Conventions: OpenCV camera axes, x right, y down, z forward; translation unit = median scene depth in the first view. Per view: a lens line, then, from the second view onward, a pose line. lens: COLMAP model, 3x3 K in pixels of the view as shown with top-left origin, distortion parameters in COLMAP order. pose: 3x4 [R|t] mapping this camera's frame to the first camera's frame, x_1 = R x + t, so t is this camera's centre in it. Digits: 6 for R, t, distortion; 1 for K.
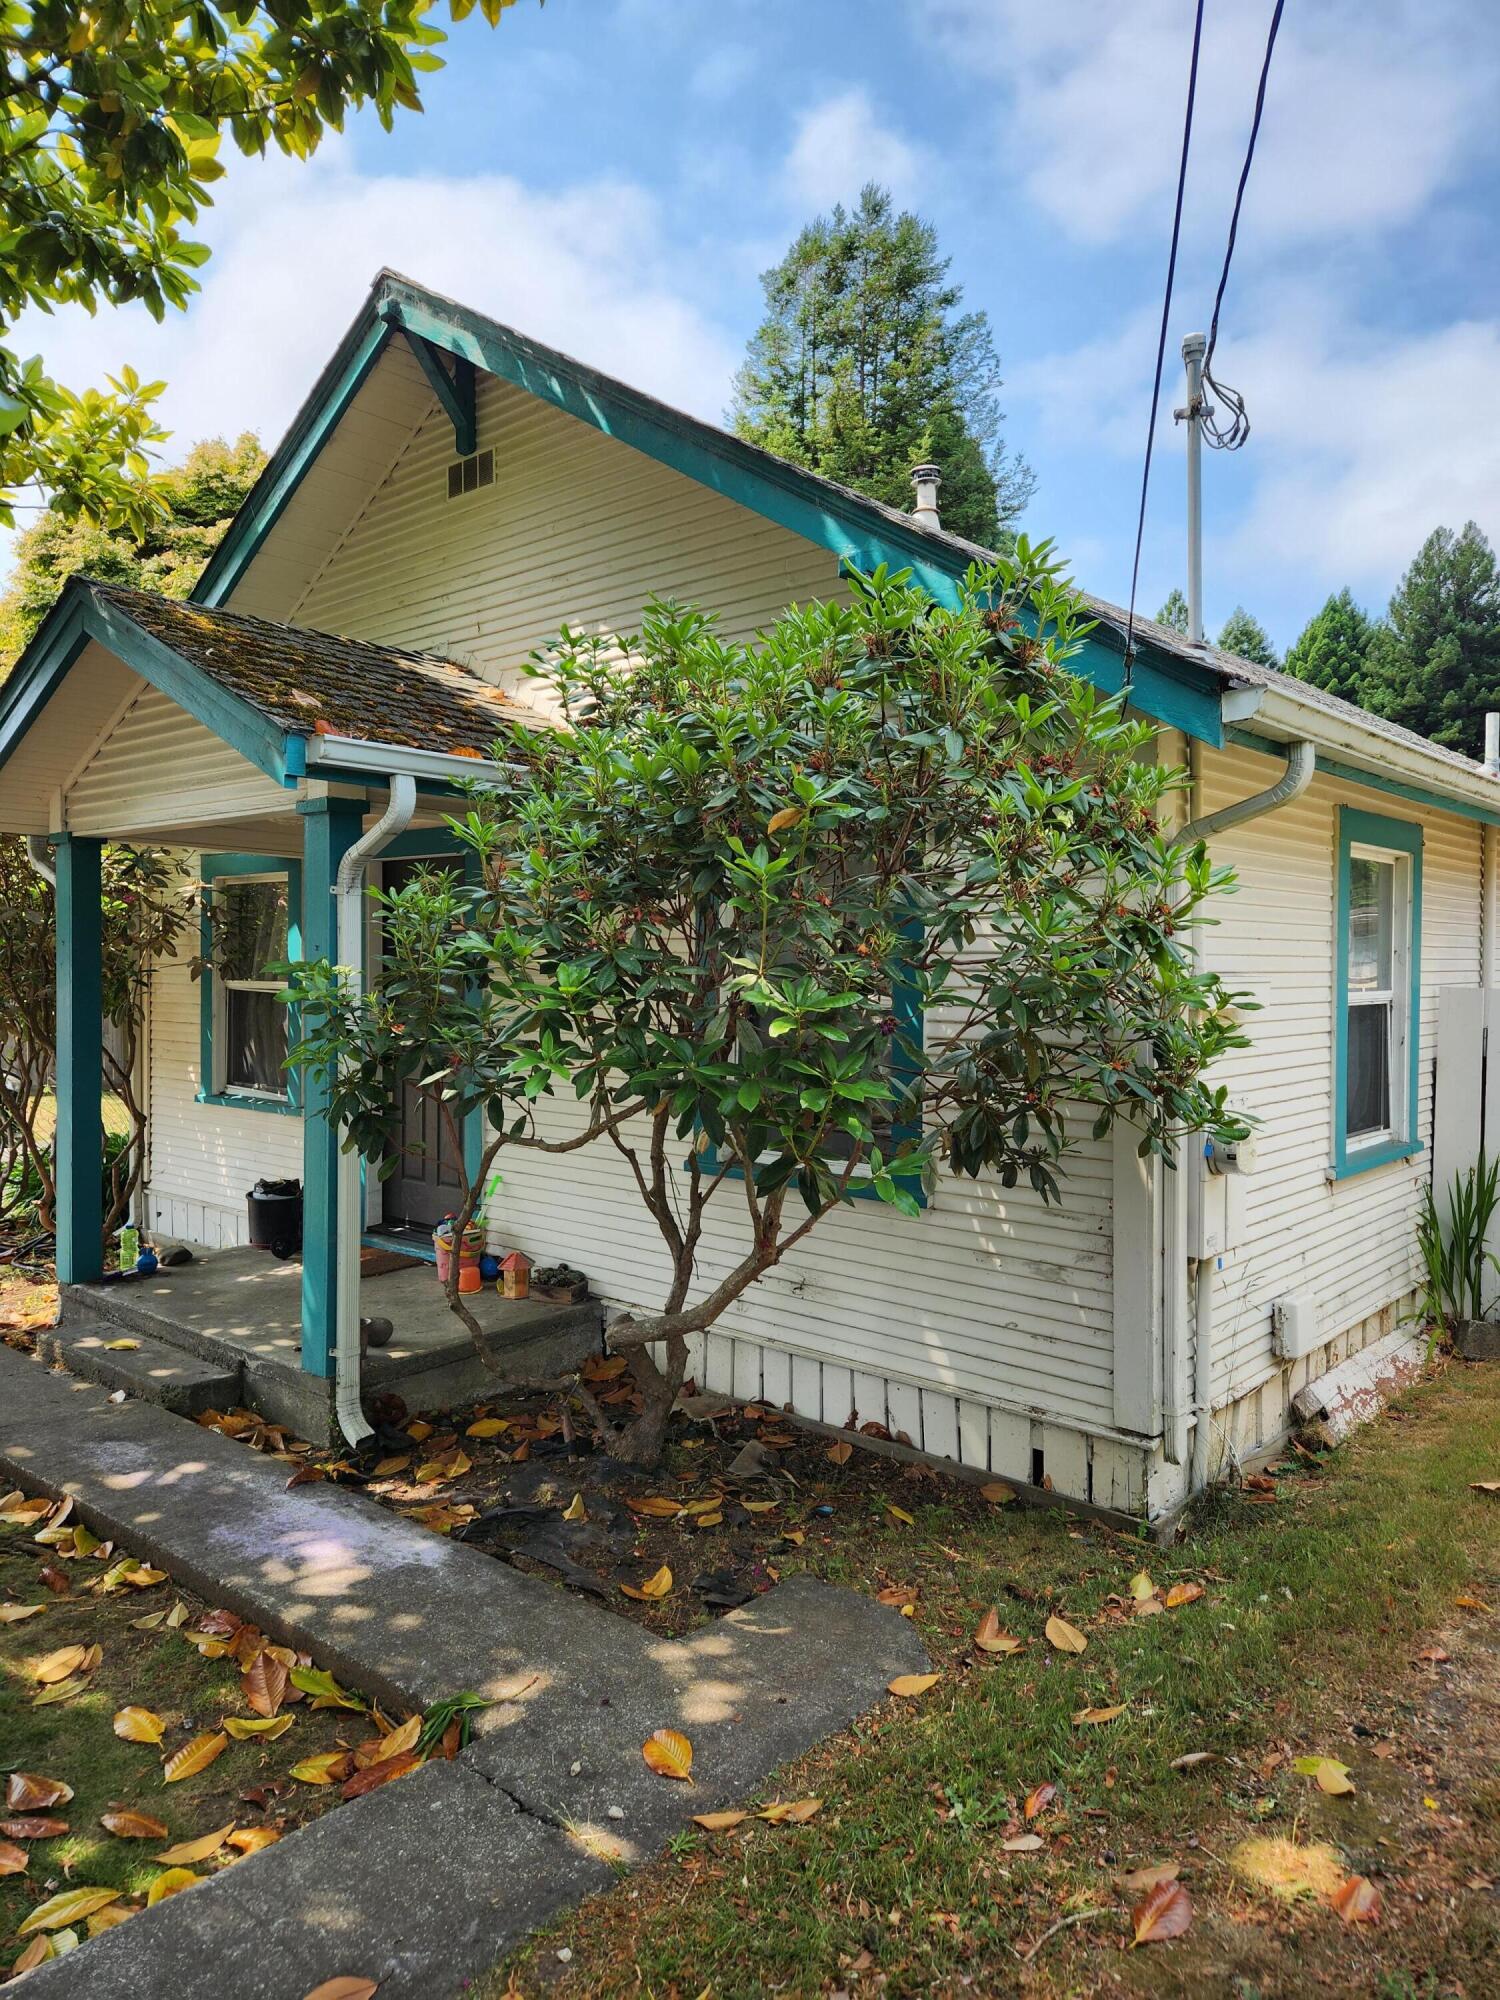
lens RADIAL K [[1329.1, 0, 761.3], [0, 1329.1, 975.2], [0, 0, 1]] dist [0.089888, -0.073307]
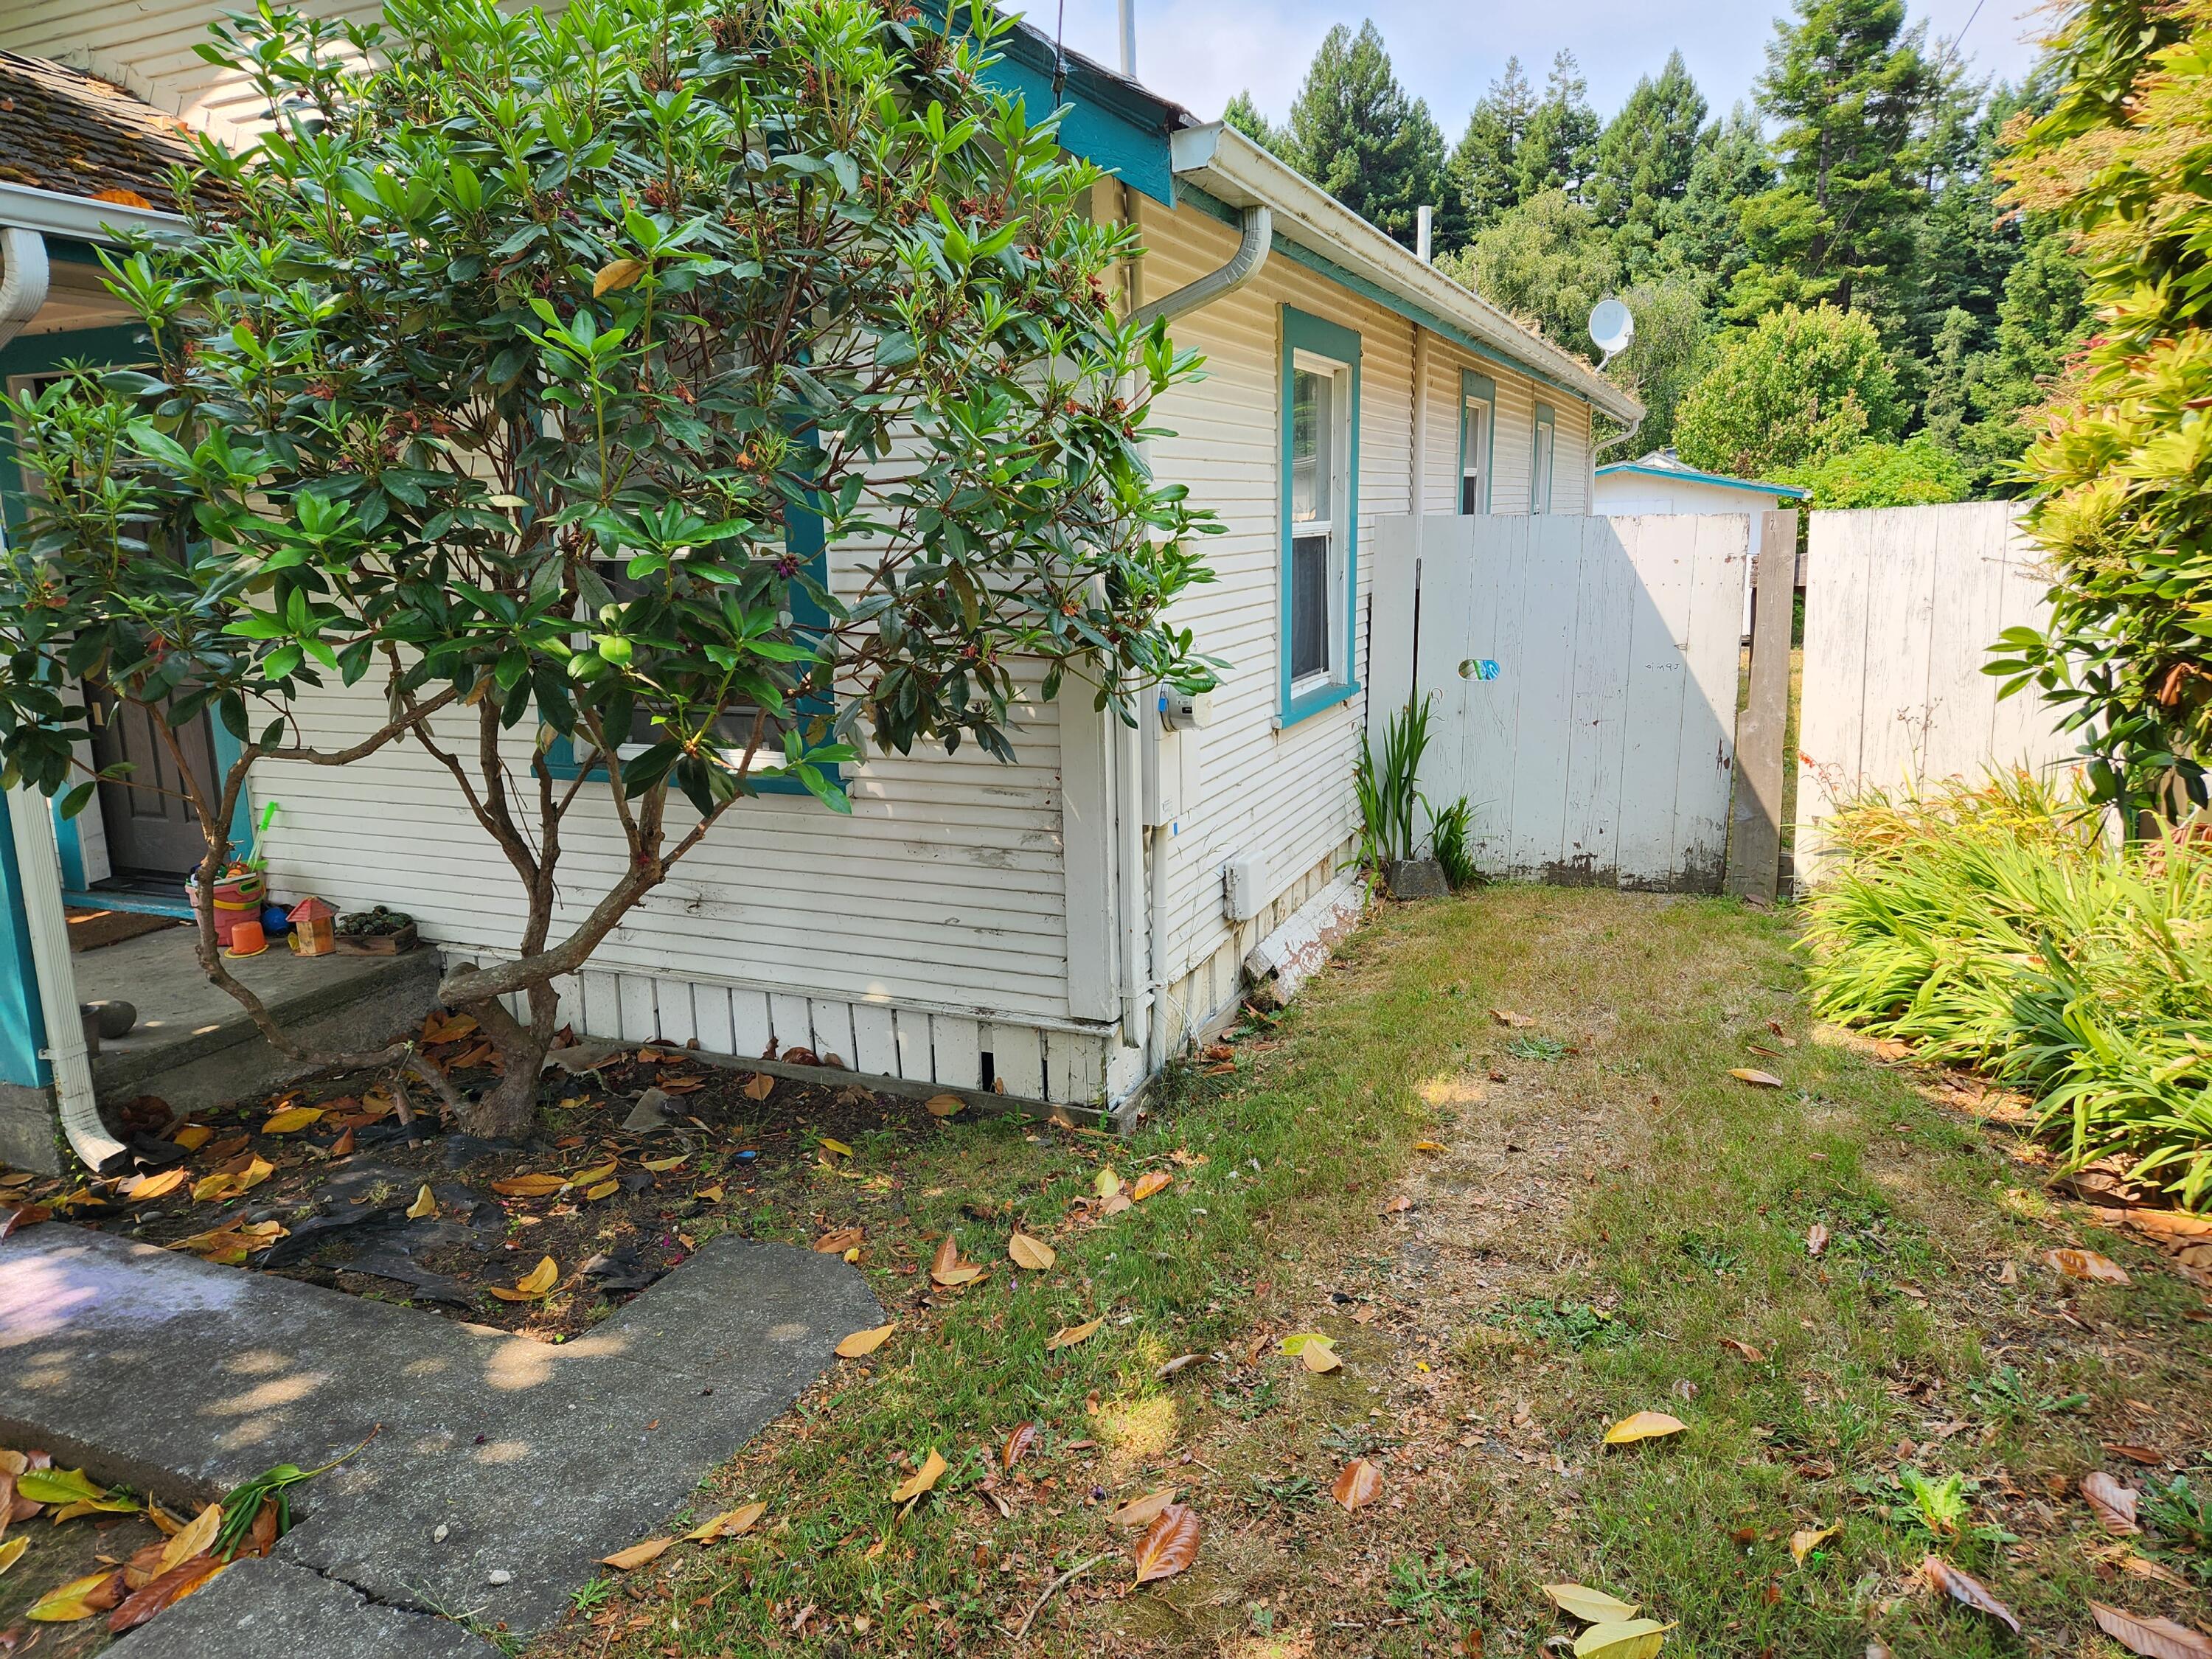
lens RADIAL K [[1469.3, 0, 1072.6], [0, 1469.3, 807.4], [0, 0, 1]] dist [0.086890, -0.080796]
pose [[0.957305, -0.084903, 0.276329, 0.005767], [0.034153, 0.982420, 0.183531, 0.019949], [-0.287054, -0.166258, 0.943376, 0.108595]]
